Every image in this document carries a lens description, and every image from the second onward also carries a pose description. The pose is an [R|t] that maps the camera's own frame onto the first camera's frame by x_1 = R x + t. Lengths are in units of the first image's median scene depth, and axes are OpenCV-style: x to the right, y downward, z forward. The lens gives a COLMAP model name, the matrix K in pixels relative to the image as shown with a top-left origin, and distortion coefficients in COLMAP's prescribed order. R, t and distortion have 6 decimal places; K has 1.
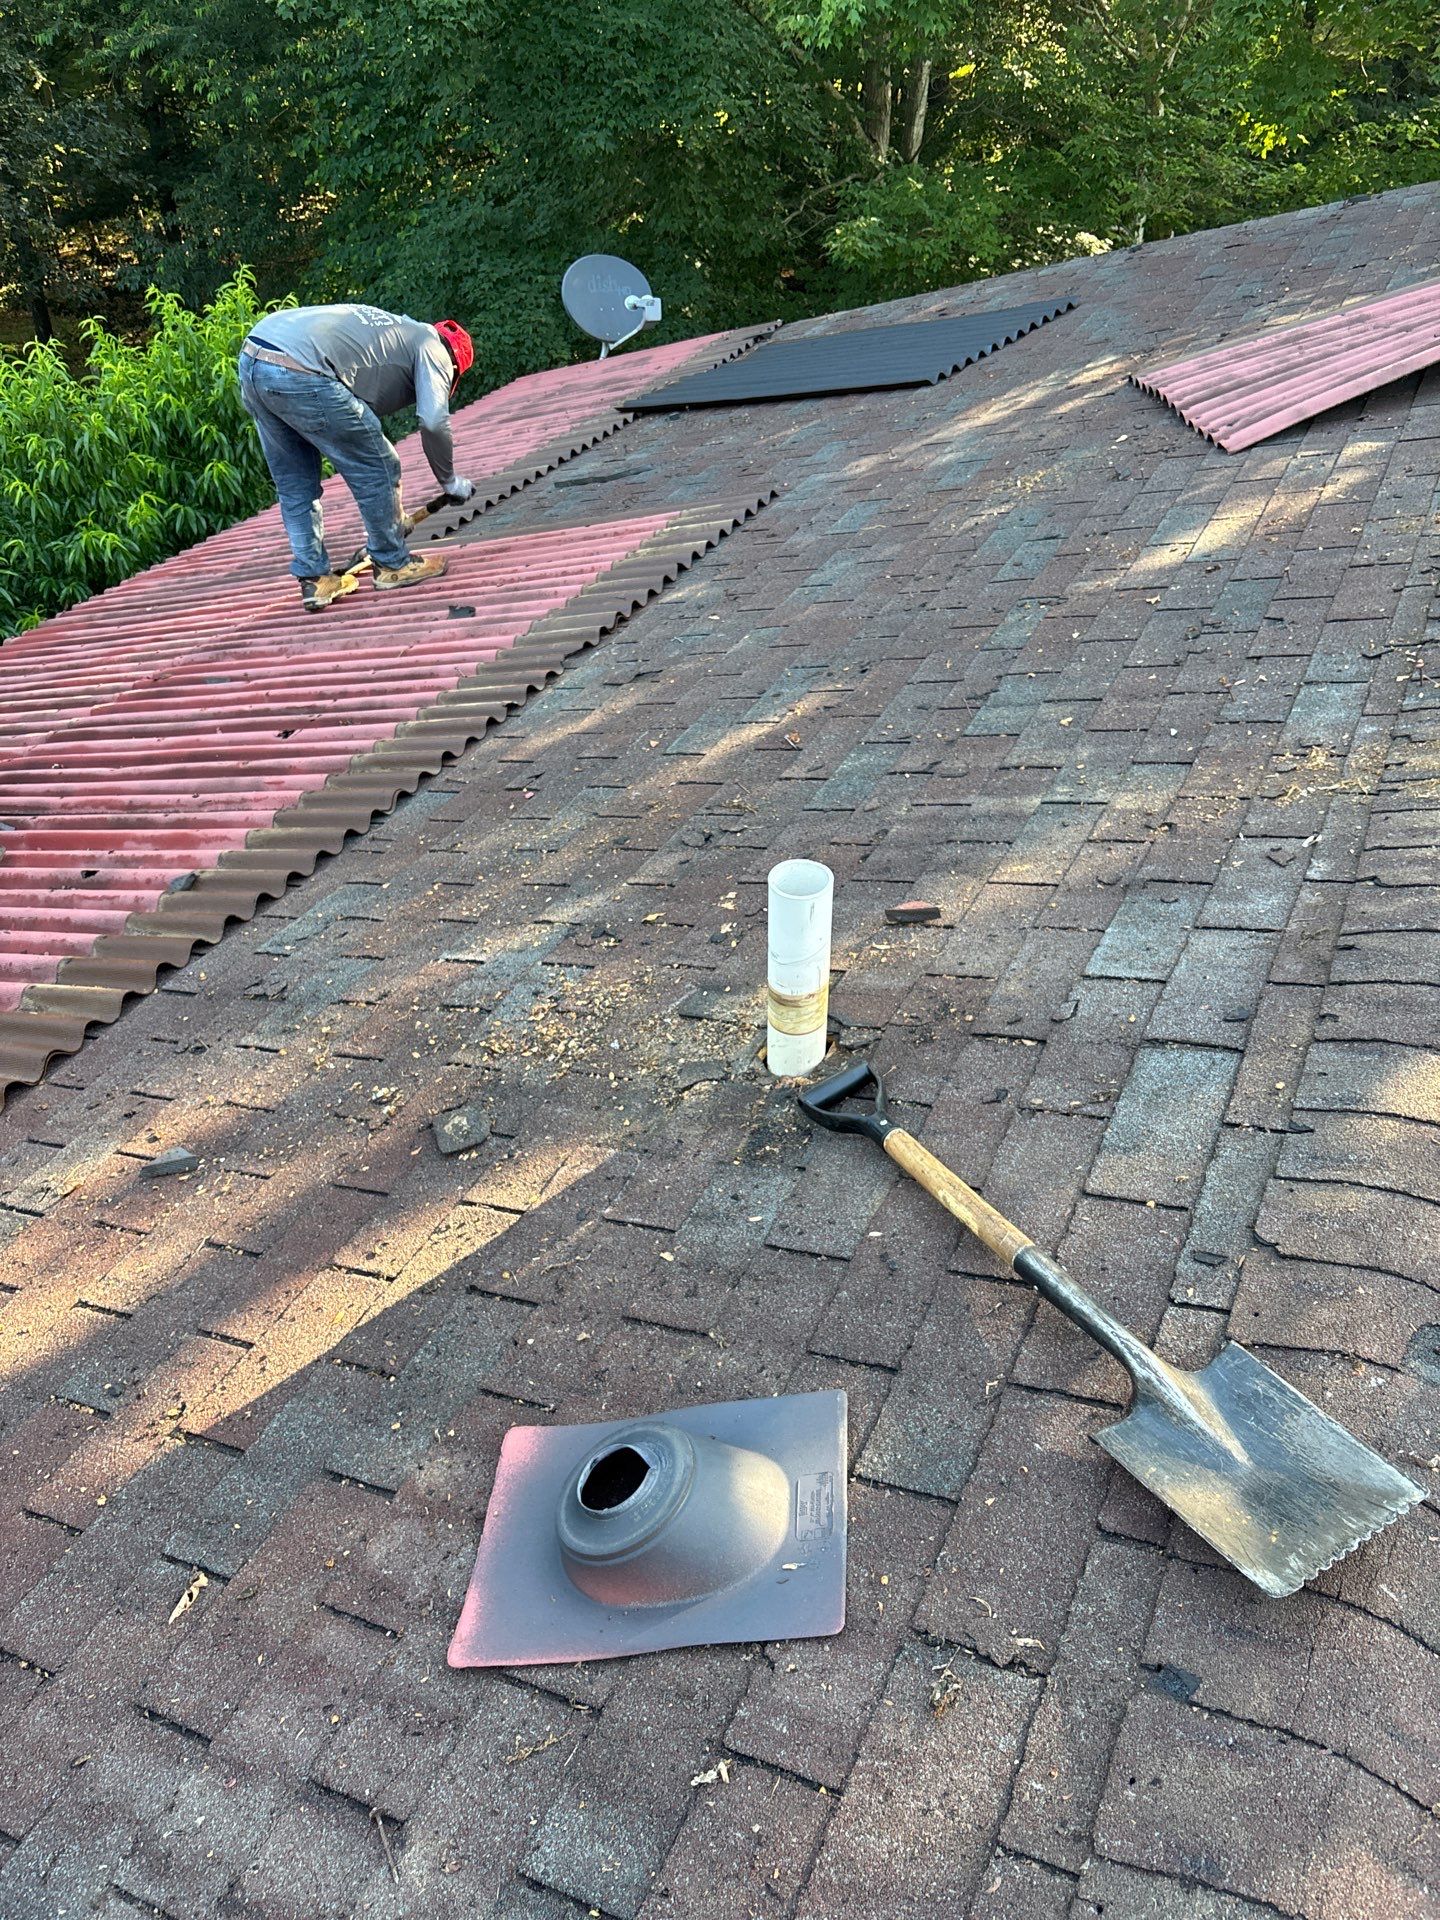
lens RADIAL K [[1518.9, 0, 757.3], [0, 1518.9, 960.3], [0, 0, 1]] dist [0.002081, -0.002011]
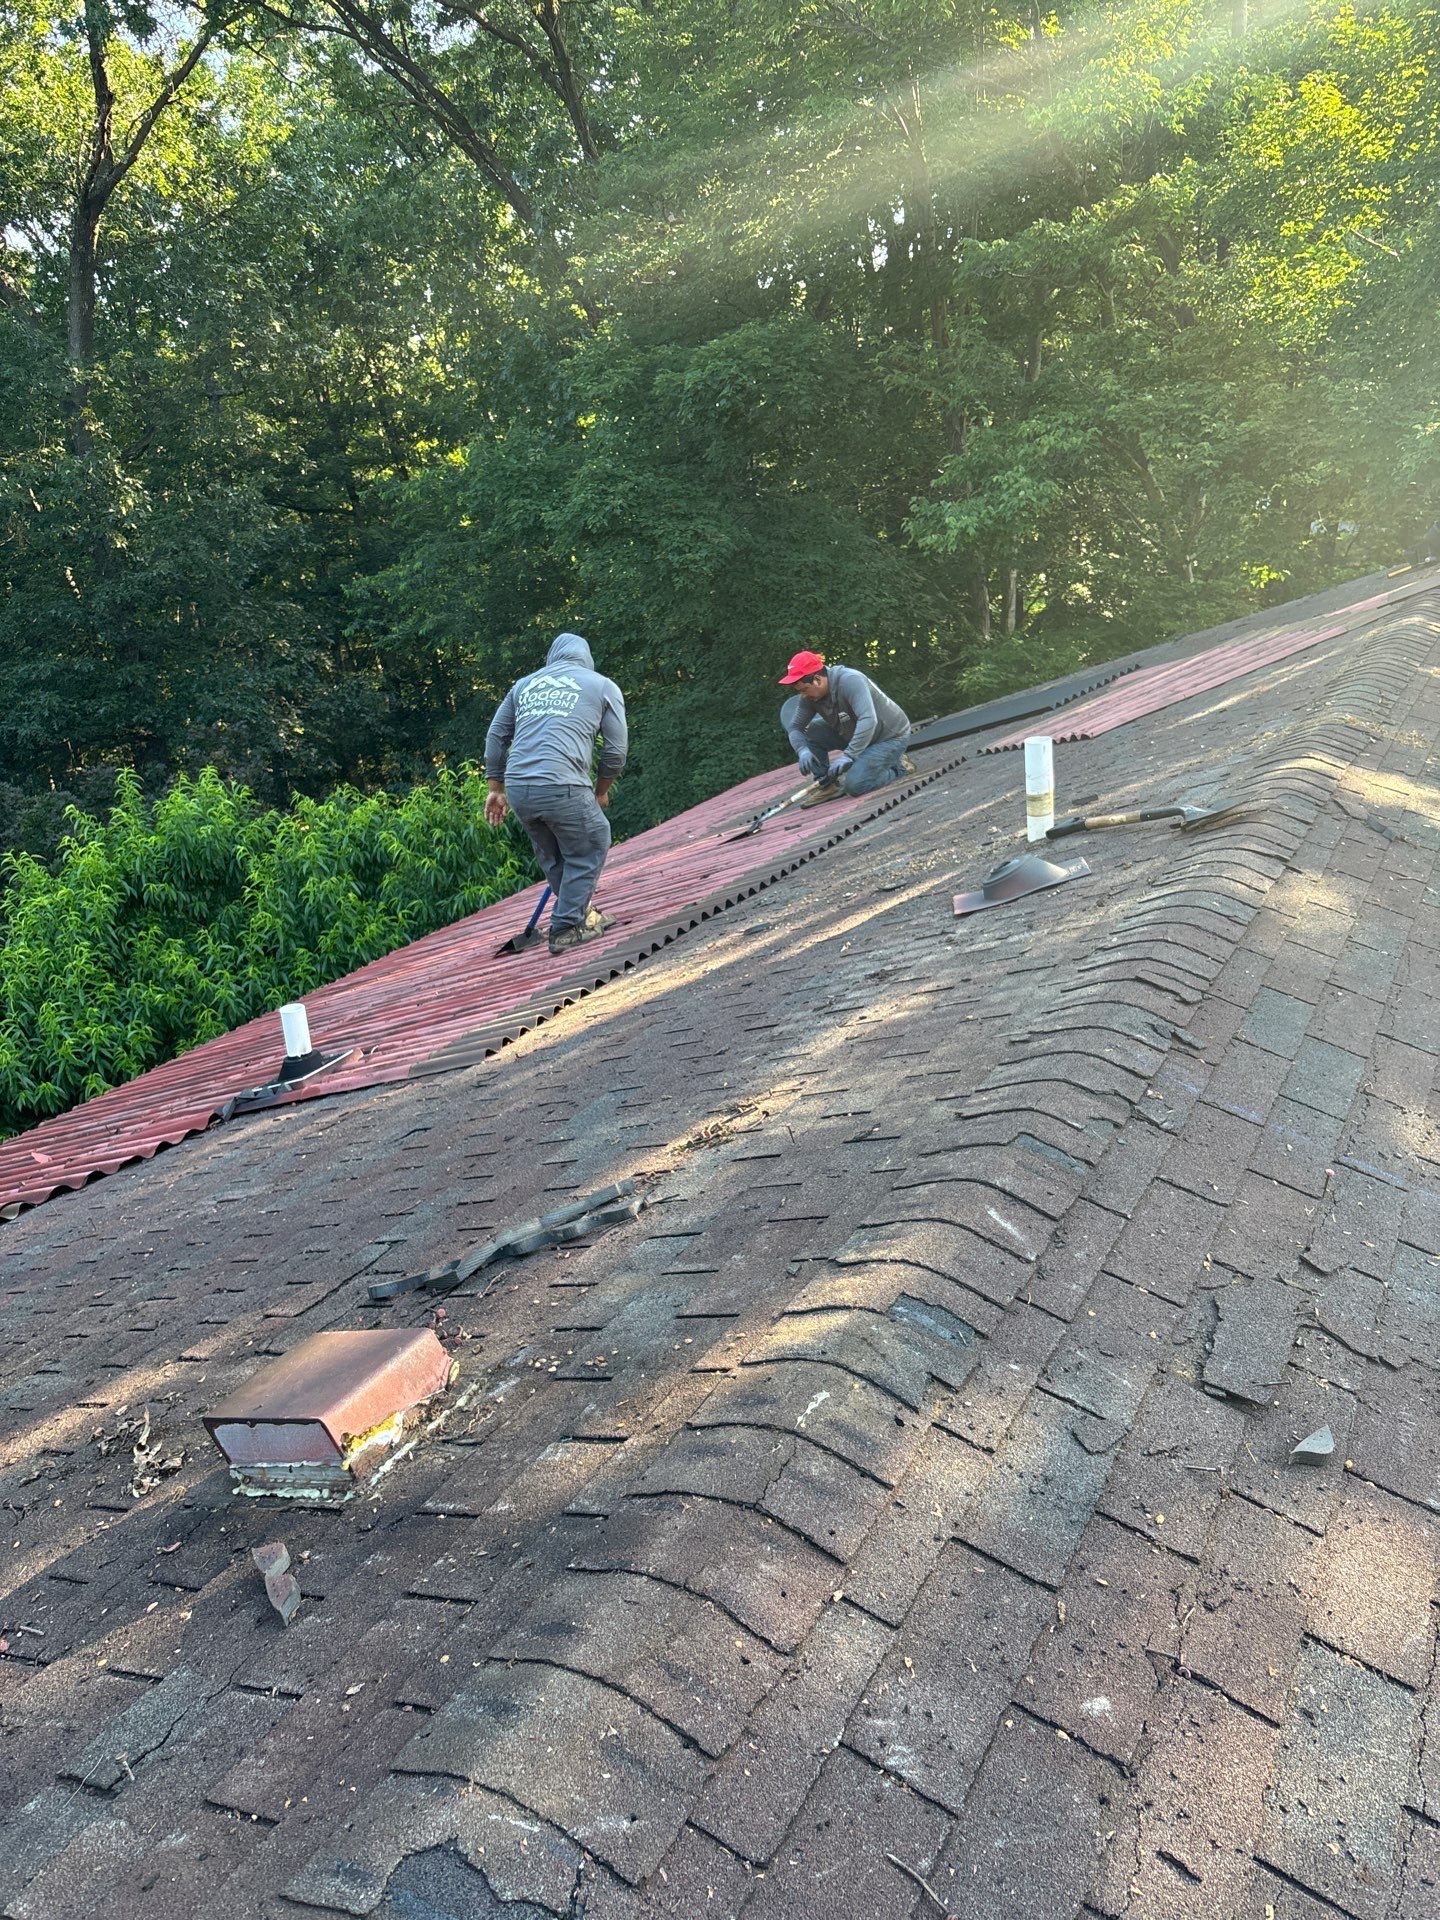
lens RADIAL K [[1458.7, 0, 728.9], [0, 1458.7, 957.0], [0, 0, 1]] dist [0.045536, -0.049731]
pose [[0.992589, -0.069190, -0.099899, -0.053551], [0.034839, 0.949596, -0.311533, 0.209176], [0.116419, 0.305744, 0.944969, -0.256395]]
